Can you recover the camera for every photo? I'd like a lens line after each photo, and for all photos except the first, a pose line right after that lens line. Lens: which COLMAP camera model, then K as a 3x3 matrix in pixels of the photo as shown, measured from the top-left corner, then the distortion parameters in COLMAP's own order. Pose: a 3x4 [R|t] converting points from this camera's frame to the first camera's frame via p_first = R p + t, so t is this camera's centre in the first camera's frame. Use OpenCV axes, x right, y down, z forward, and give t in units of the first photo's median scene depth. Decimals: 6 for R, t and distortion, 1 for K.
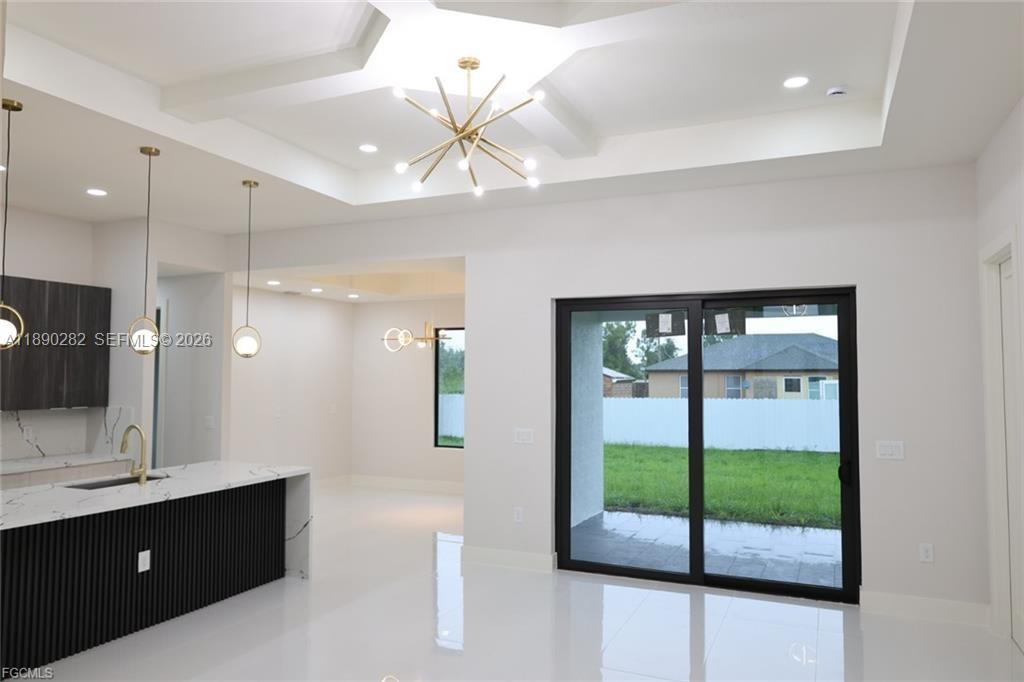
lens RADIAL K [[712.7, 0, 512.0], [0, 712.7, 341.0], [0, 0, 1]] dist [-0.002667, 0.002234]
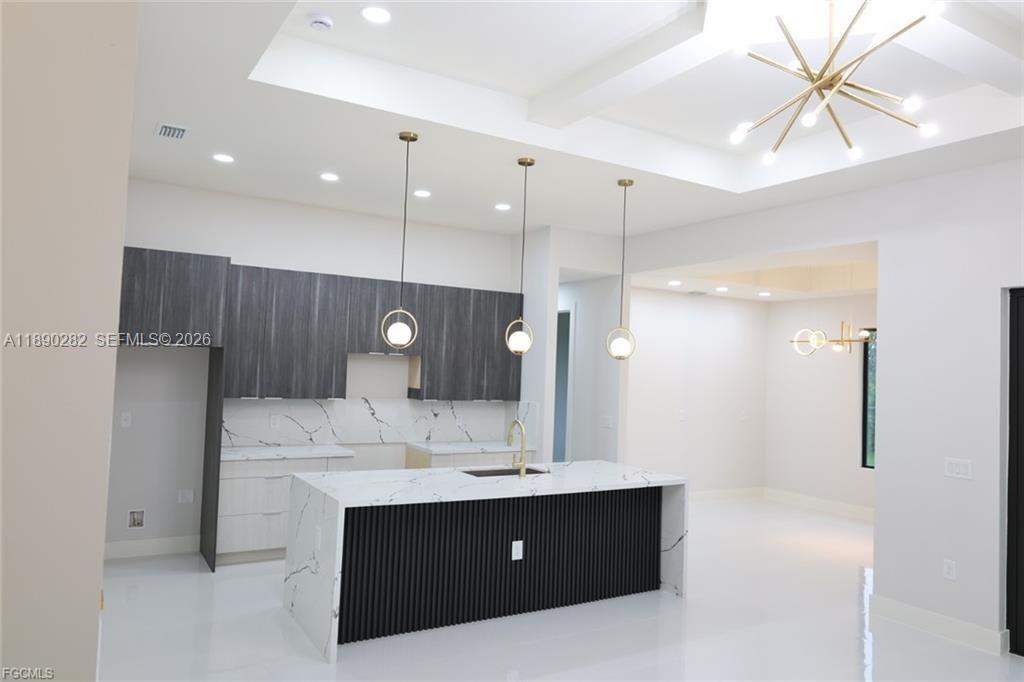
lens RADIAL K [[712.9, 0, 512.0], [0, 712.9, 341.0], [0, 0, 1]] dist [-0.006397, -0.001654]
pose [[0.819495, 0.005988, -0.573056, 0.064111], [-0.006753, 0.999977, 0.000792, -0.001802], [0.573047, 0.003221, 0.819516, 0.101218]]
